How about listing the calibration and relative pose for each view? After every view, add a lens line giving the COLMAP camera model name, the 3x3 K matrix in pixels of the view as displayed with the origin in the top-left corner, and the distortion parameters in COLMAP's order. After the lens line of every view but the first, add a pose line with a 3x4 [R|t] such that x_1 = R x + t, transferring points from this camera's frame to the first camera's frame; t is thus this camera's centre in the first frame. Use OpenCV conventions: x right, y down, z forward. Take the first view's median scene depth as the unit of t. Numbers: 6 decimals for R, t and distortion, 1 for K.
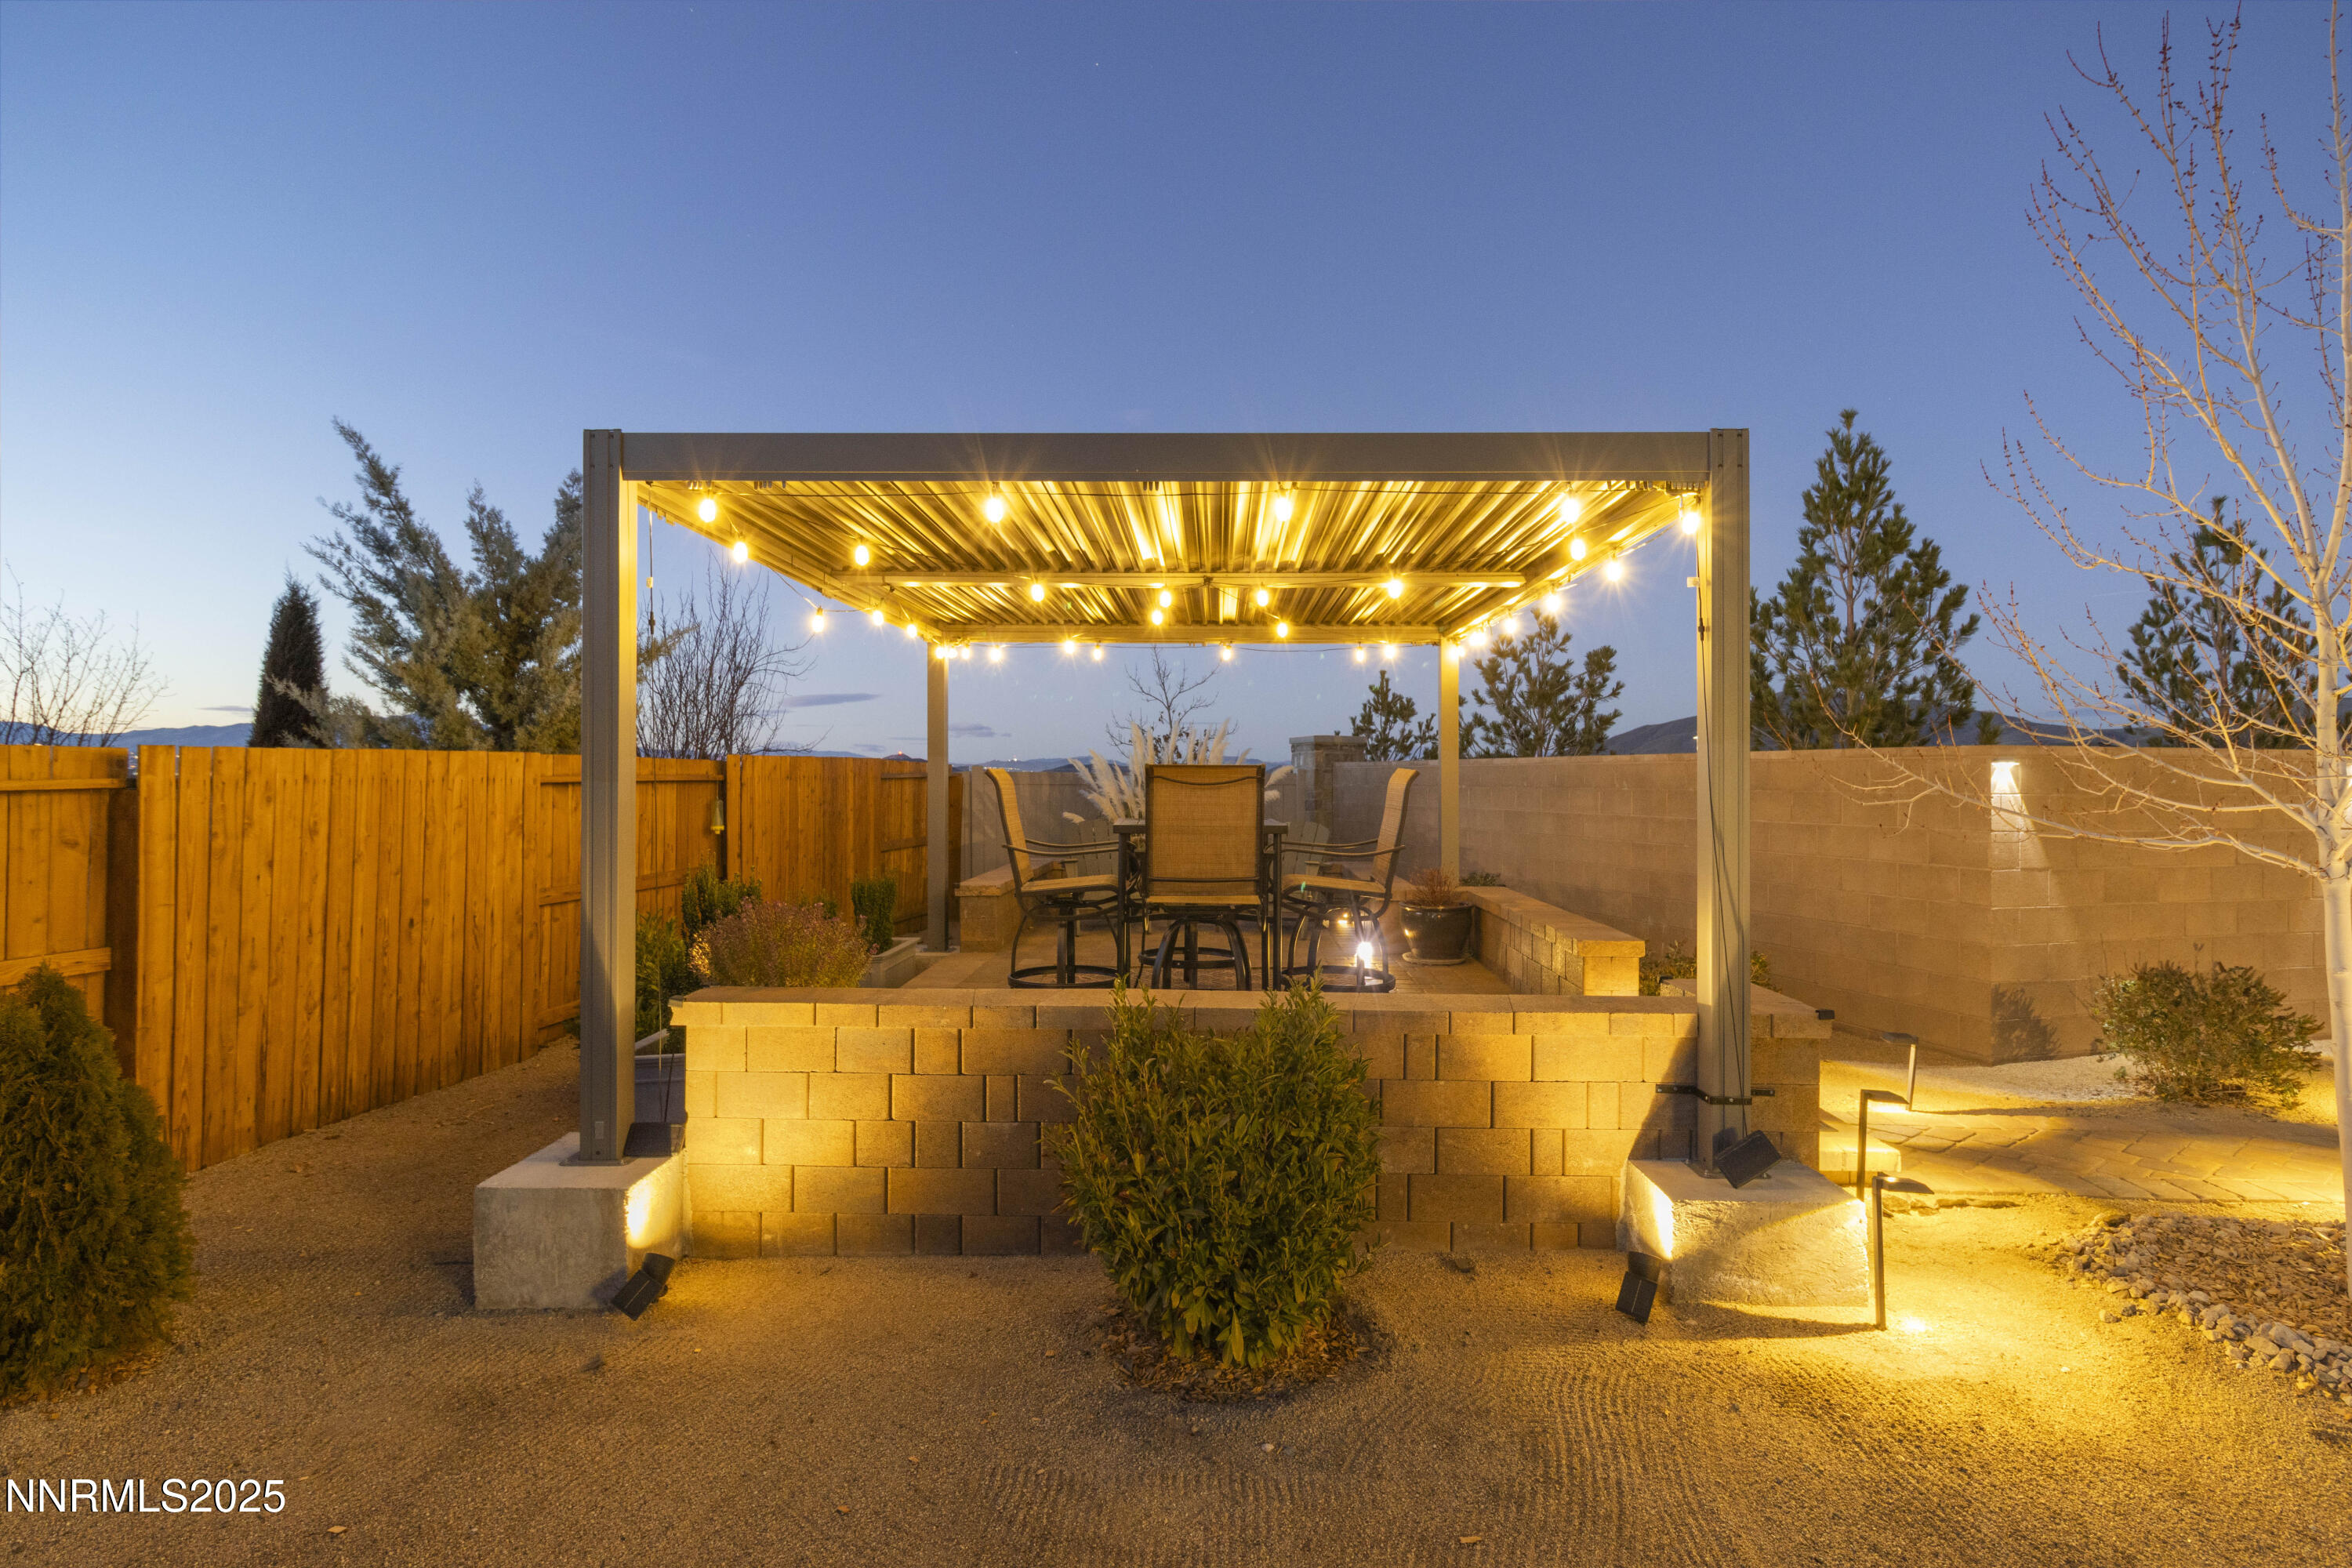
lens RADIAL K [[1272.4, 0, 1176.0], [0, 1272.4, 784.0], [0, 0, 1]] dist [-0.000824, -0.000211]
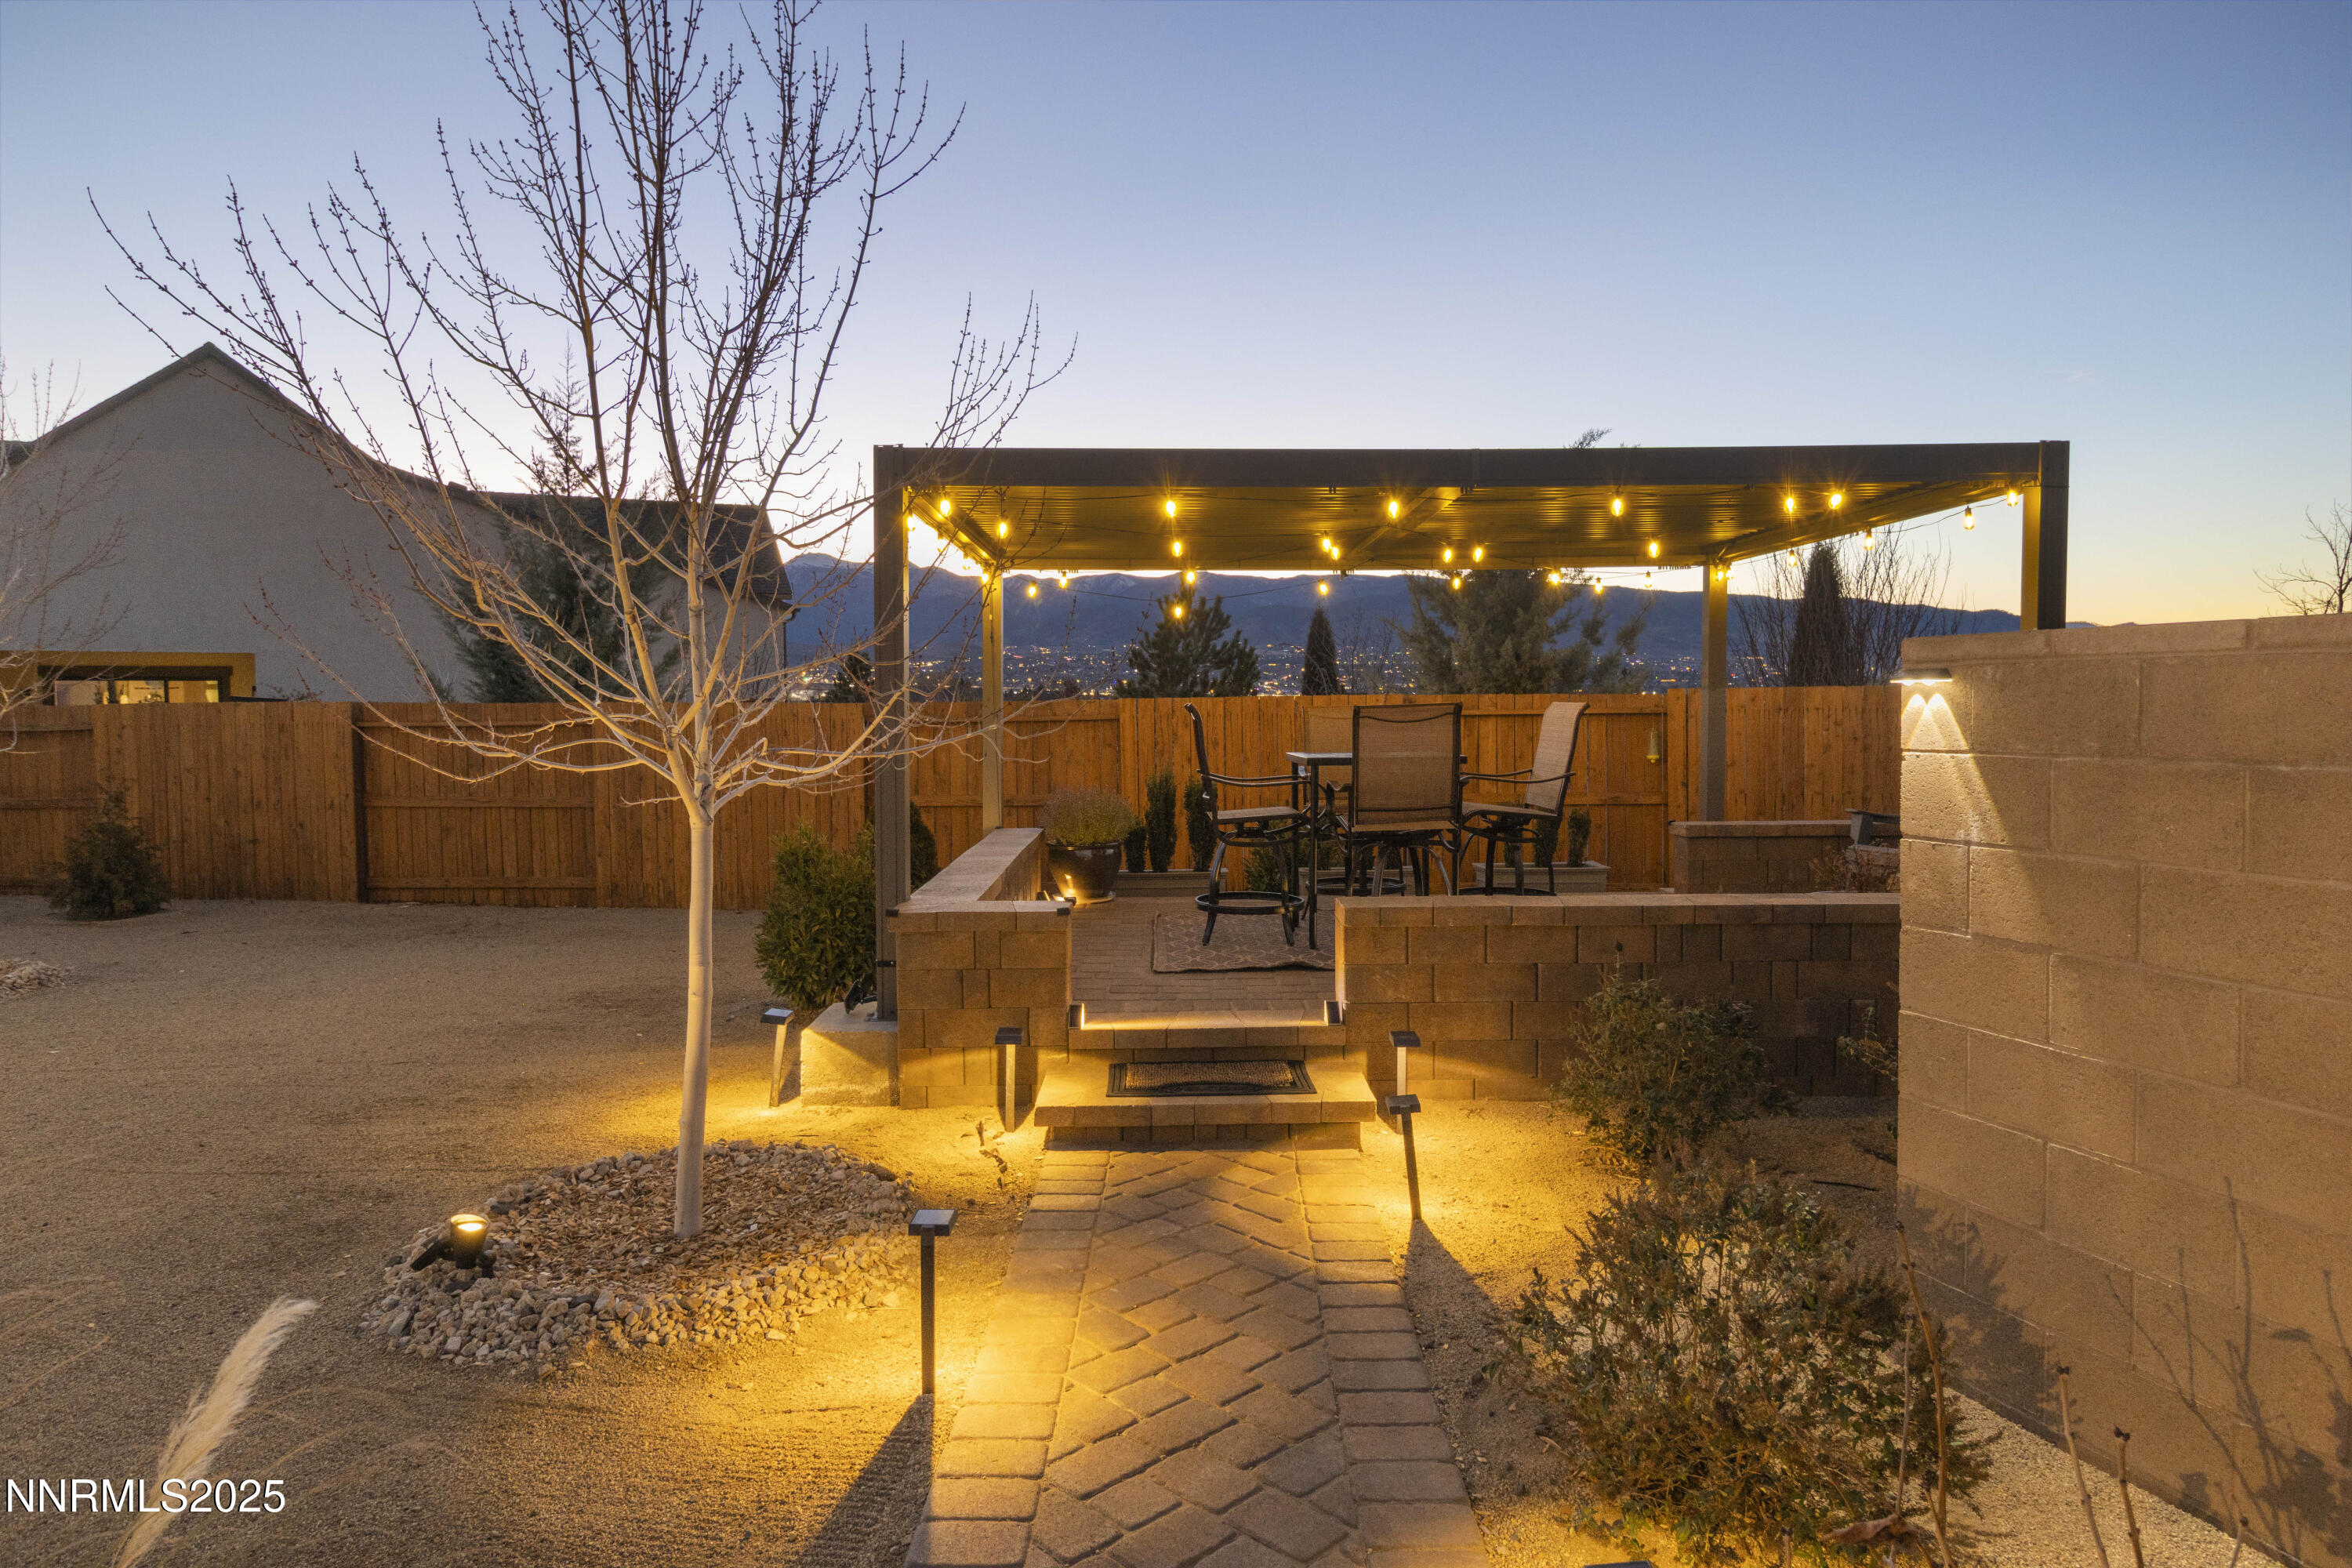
lens RADIAL K [[1506.7, 0, 1176.0], [0, 1506.7, 784.0], [0, 0, 1]] dist [0.000642, 0.000284]
pose [[0.013931, 0.048341, -0.998734, 1.133992], [0.004481, 0.998818, 0.048407, -0.007386], [0.999893, -0.005150, 0.013698, 0.725380]]
